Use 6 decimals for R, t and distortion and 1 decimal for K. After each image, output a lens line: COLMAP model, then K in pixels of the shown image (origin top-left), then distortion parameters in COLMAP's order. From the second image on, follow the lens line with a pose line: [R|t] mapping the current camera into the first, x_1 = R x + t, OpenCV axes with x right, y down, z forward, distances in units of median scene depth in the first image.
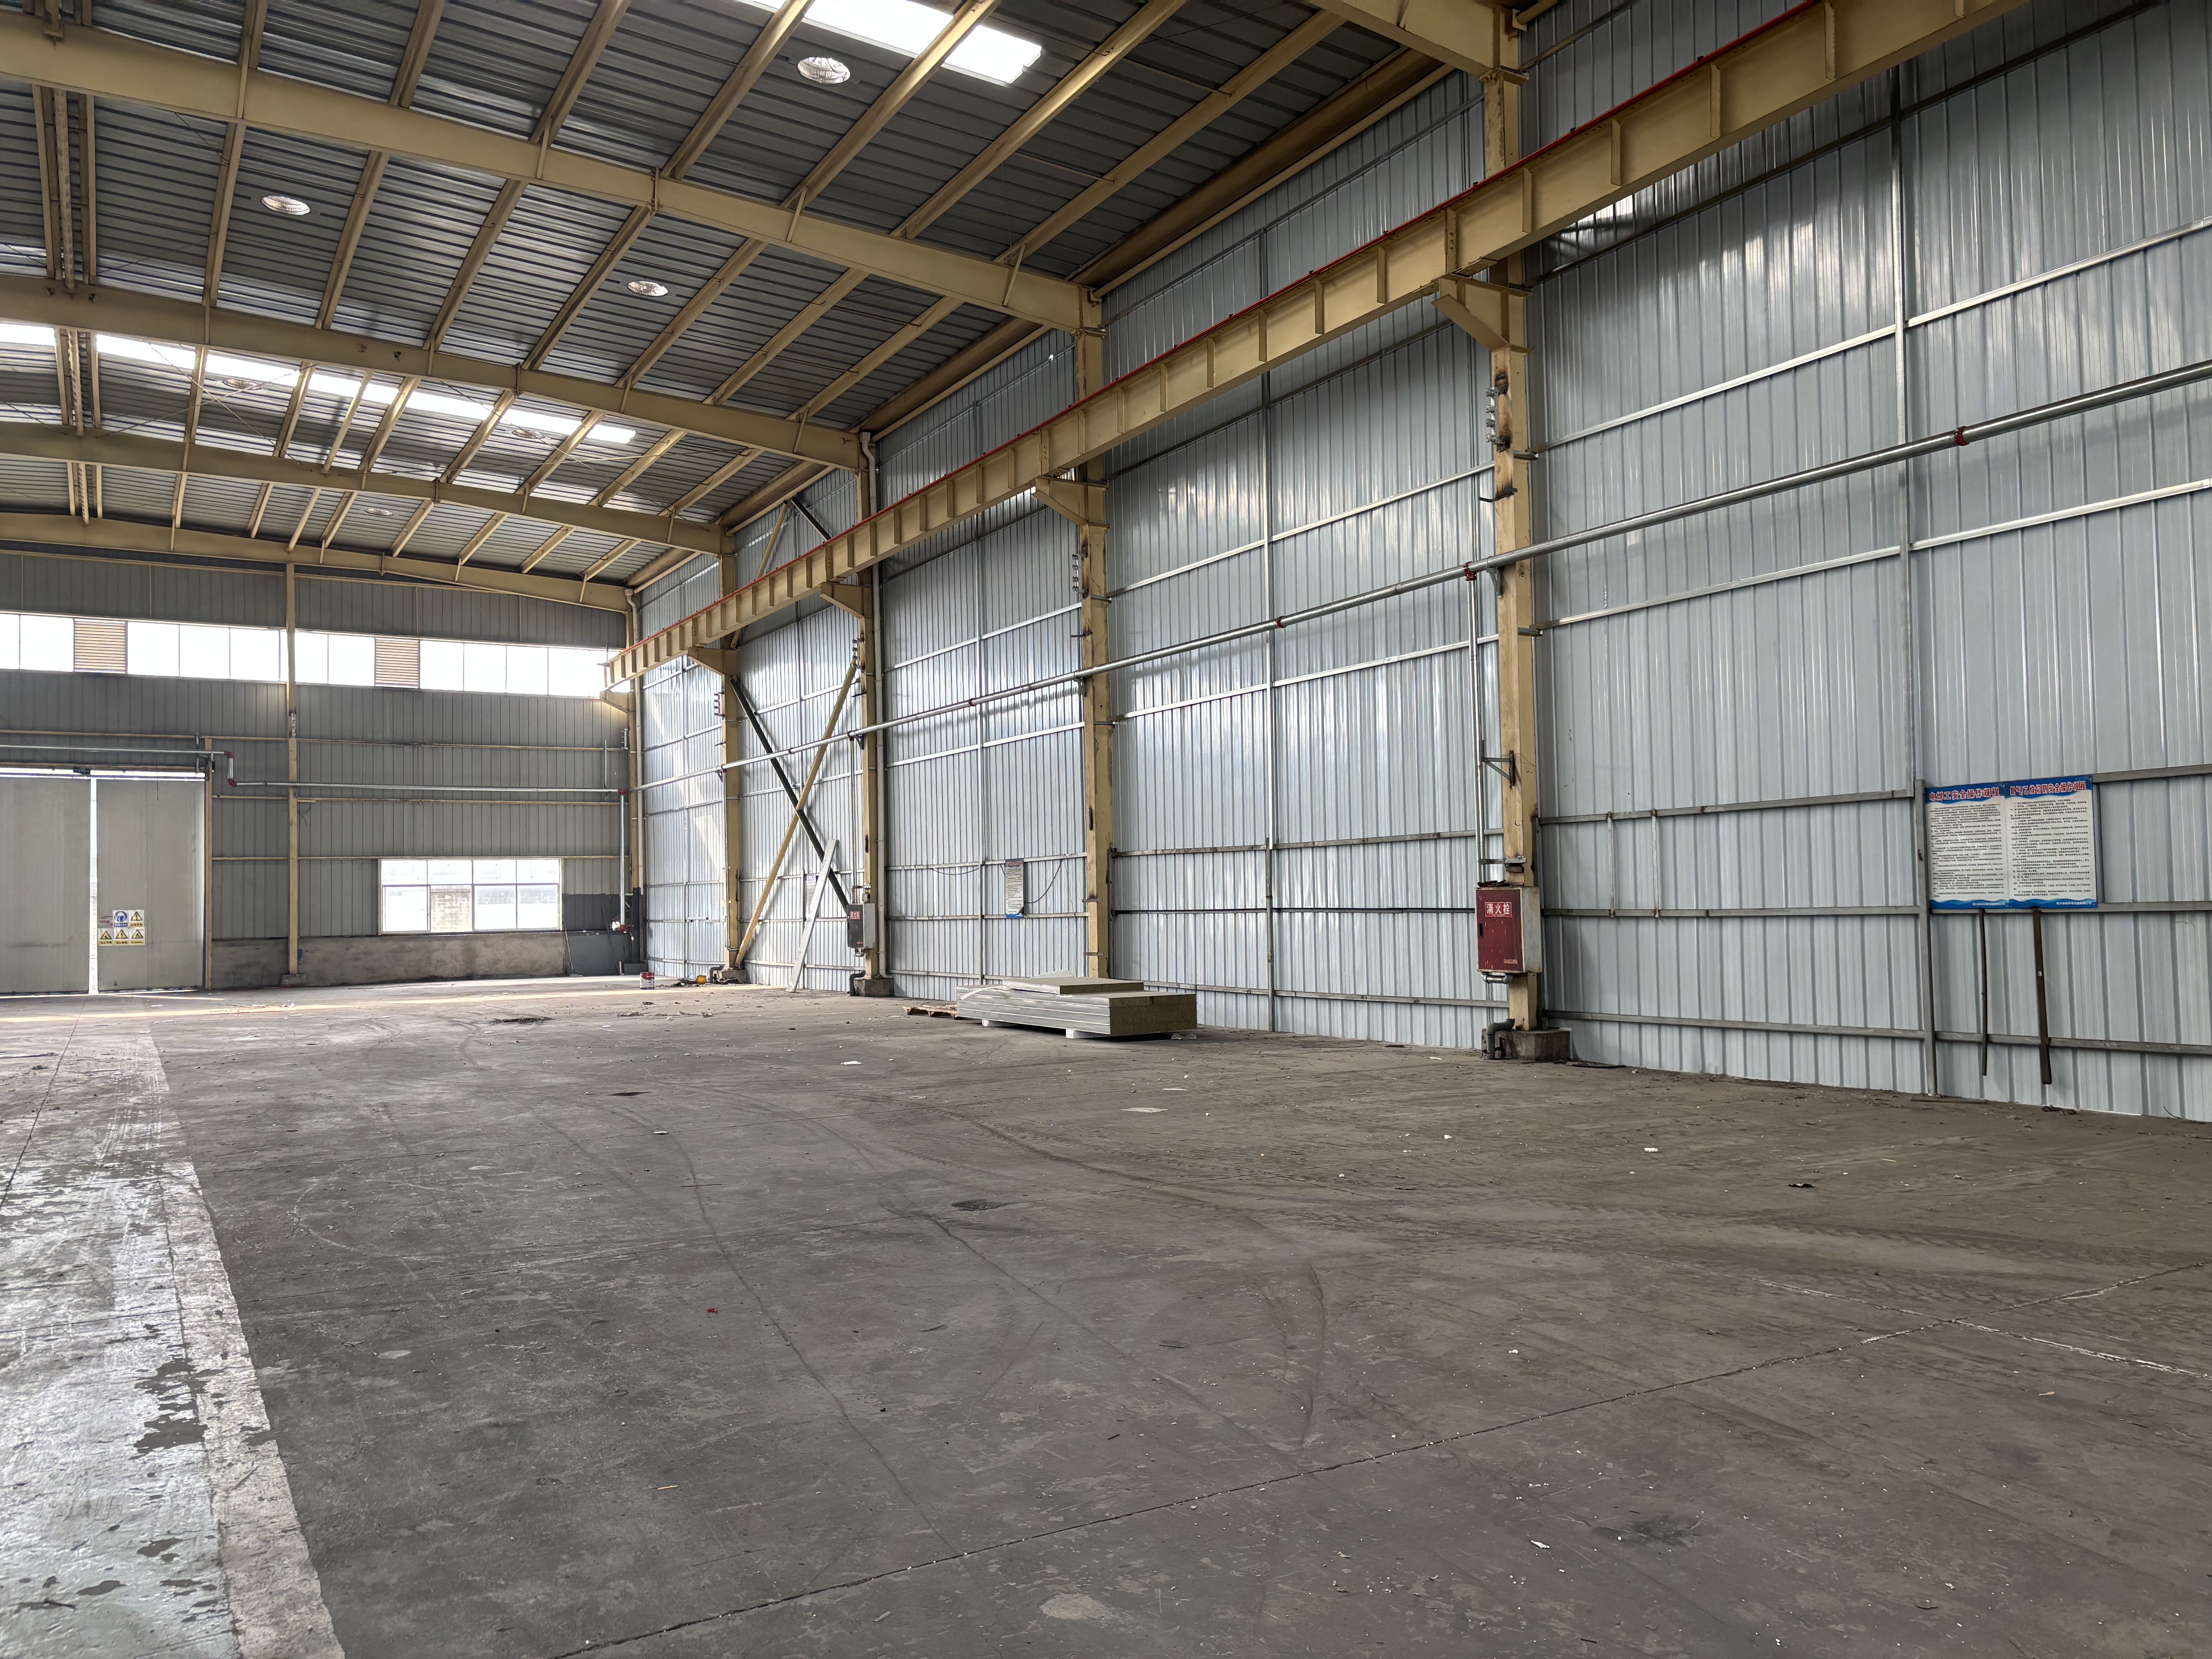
lens RADIAL K [[1674.5, 0, 1102.8], [0, 1674.5, 842.0], [0, 0, 1]] dist [0.080184, -0.072663]
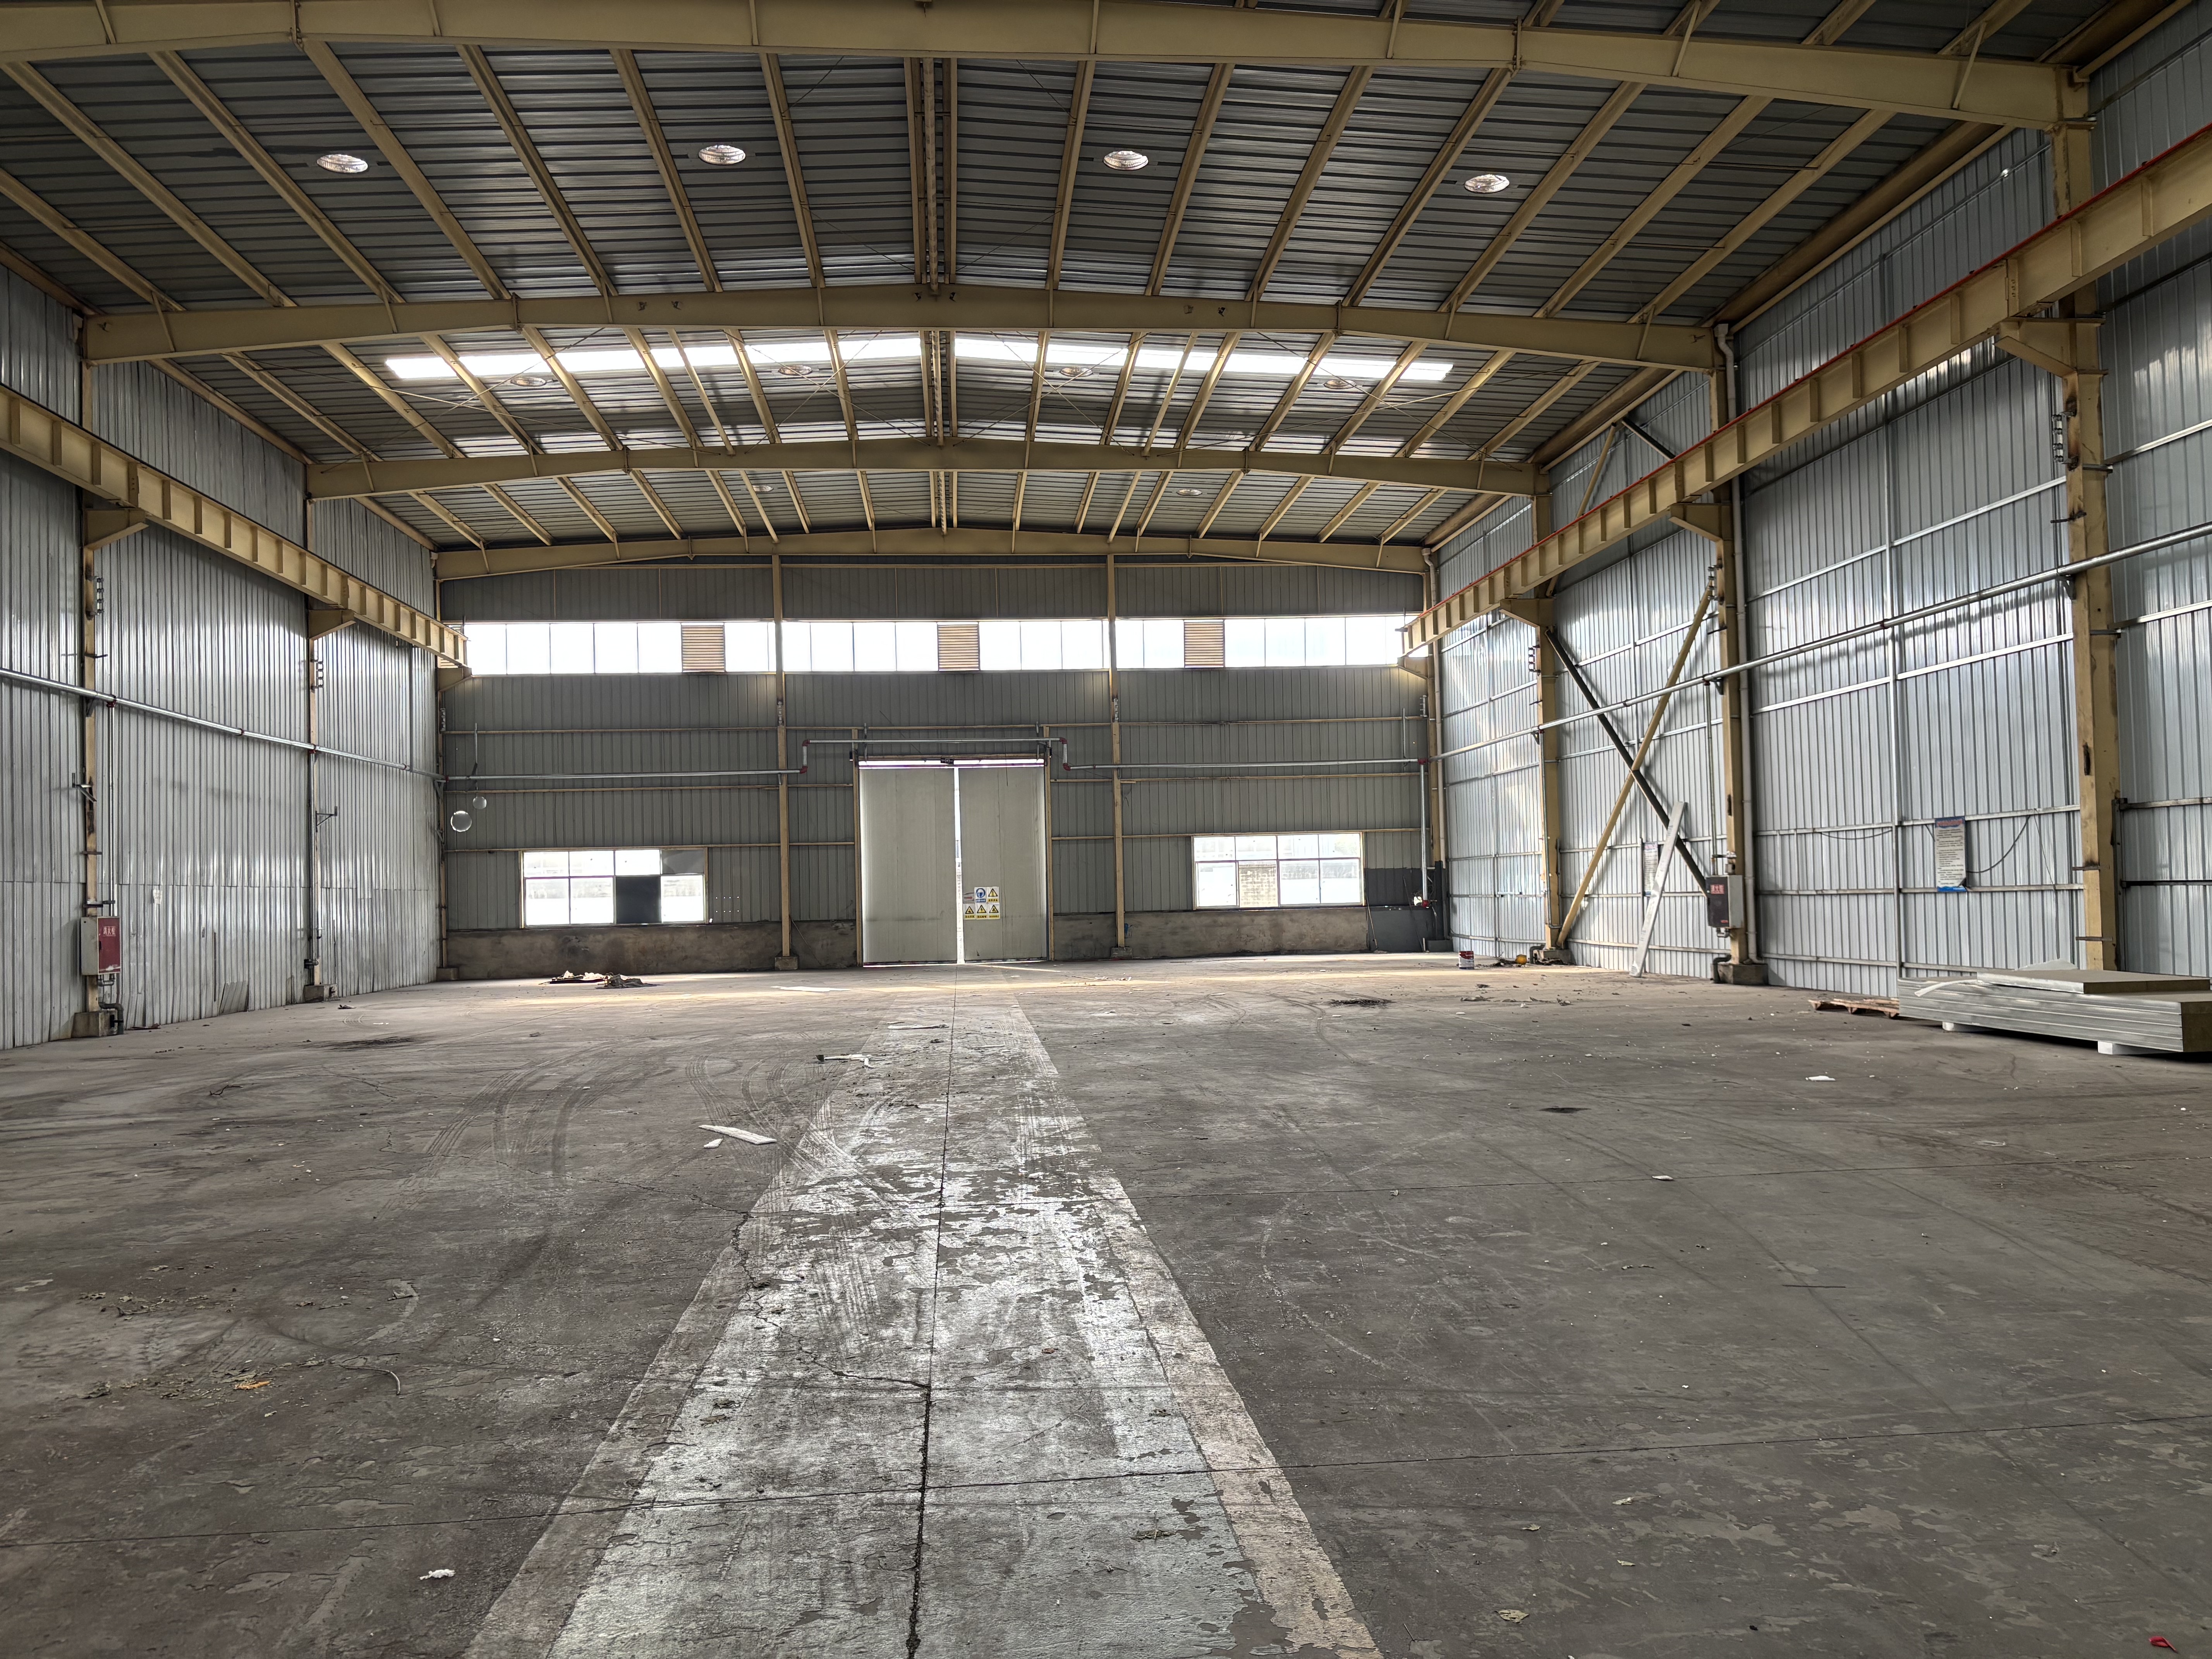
lens RADIAL K [[1674.5, 0, 1121.2], [0, 1674.5, 842.3], [0, 0, 1]] dist [0.080184, -0.072663]
pose [[0.909734, -0.017687, -0.414814, -0.071488], [0.023898, 0.999667, 0.009785, 0.004301], [0.414502, -0.018814, 0.909854, 0.094163]]
